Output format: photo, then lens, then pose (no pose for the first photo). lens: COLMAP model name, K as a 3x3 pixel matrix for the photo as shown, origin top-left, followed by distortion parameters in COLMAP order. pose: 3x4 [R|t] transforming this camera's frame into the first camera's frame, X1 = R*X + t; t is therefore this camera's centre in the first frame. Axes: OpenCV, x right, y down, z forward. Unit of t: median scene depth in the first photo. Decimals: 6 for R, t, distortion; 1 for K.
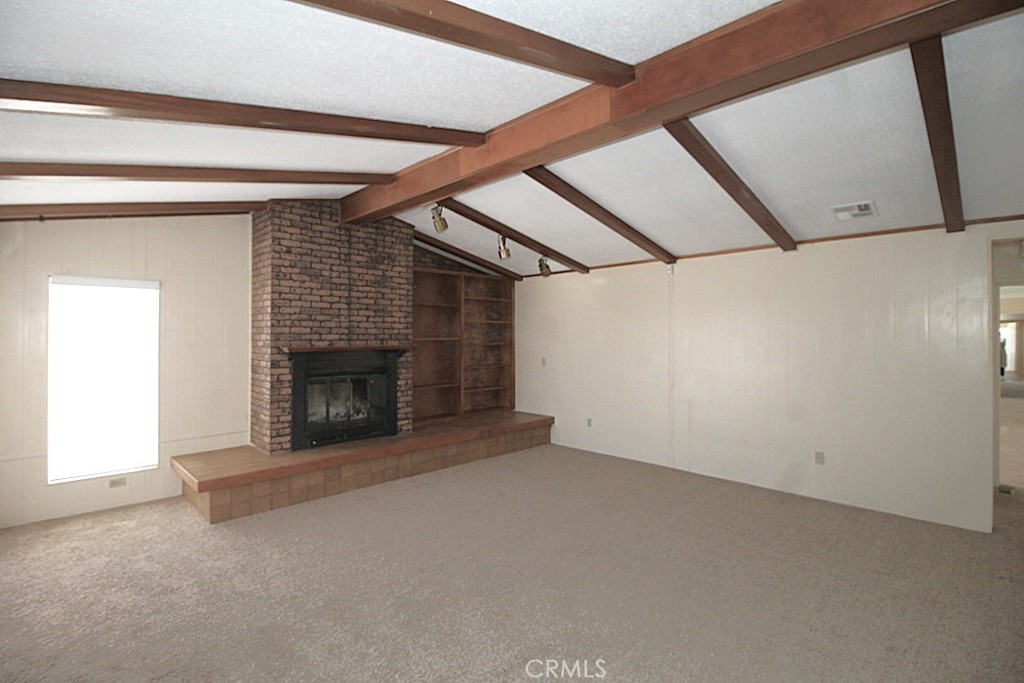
lens RADIAL K [[479.8, 0, 517.2], [0, 479.8, 334.2], [0, 0, 1]] dist [0.001703, -0.012132]
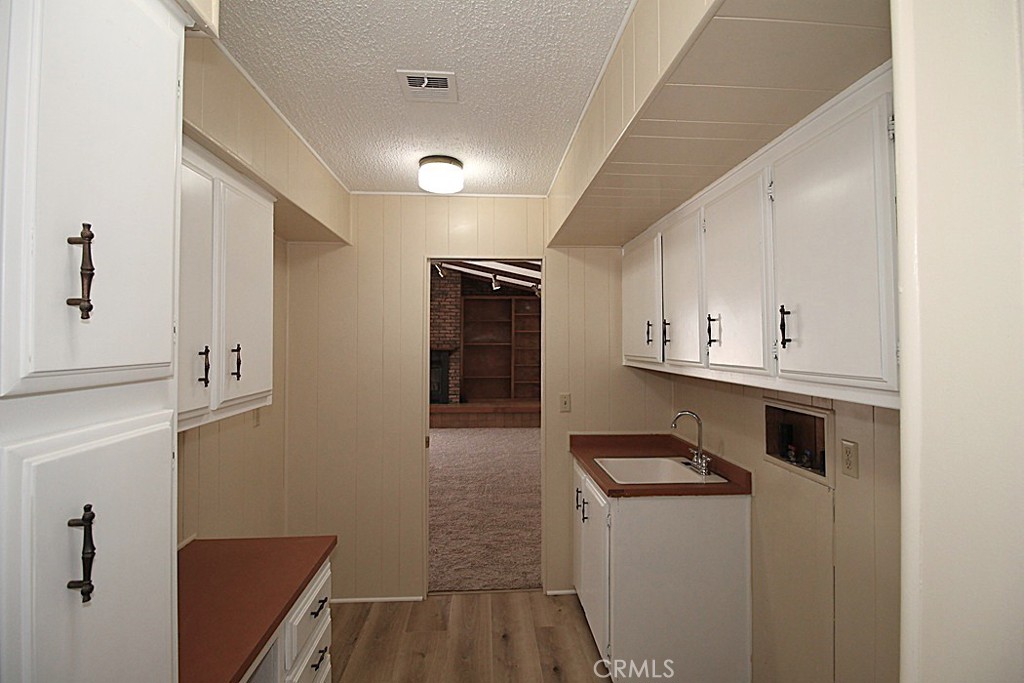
lens RADIAL K [[479.8, 0, 517.2], [0, 479.8, 334.2], [0, 0, 1]] dist [0.001703, -0.012132]
pose [[0.761091, -0.005861, -0.648618, 1.057414], [-0.003340, 0.999911, -0.012954, -0.001755], [0.648636, 0.012025, 0.761003, -0.072564]]
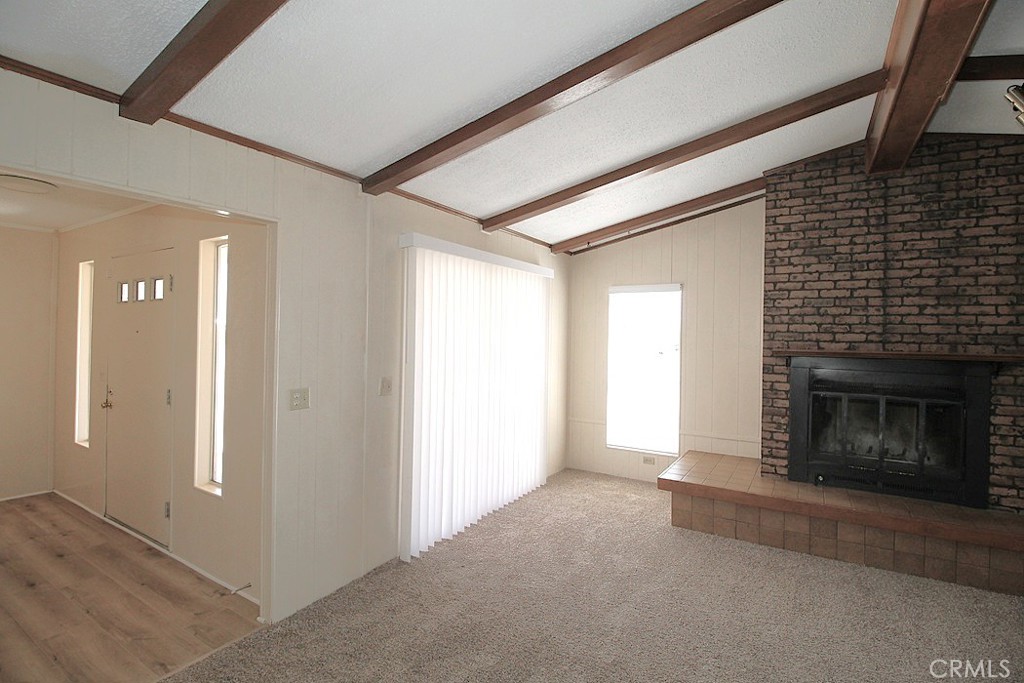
lens RADIAL K [[479.8, 0, 517.2], [0, 479.8, 334.2], [0, 0, 1]] dist [0.001703, -0.012132]
pose [[0.239379, 0.003988, -0.970918, 0.182519], [-0.012668, 0.999919, 0.000984, 0.006547], [0.970844, 0.012064, 0.239410, 0.347546]]
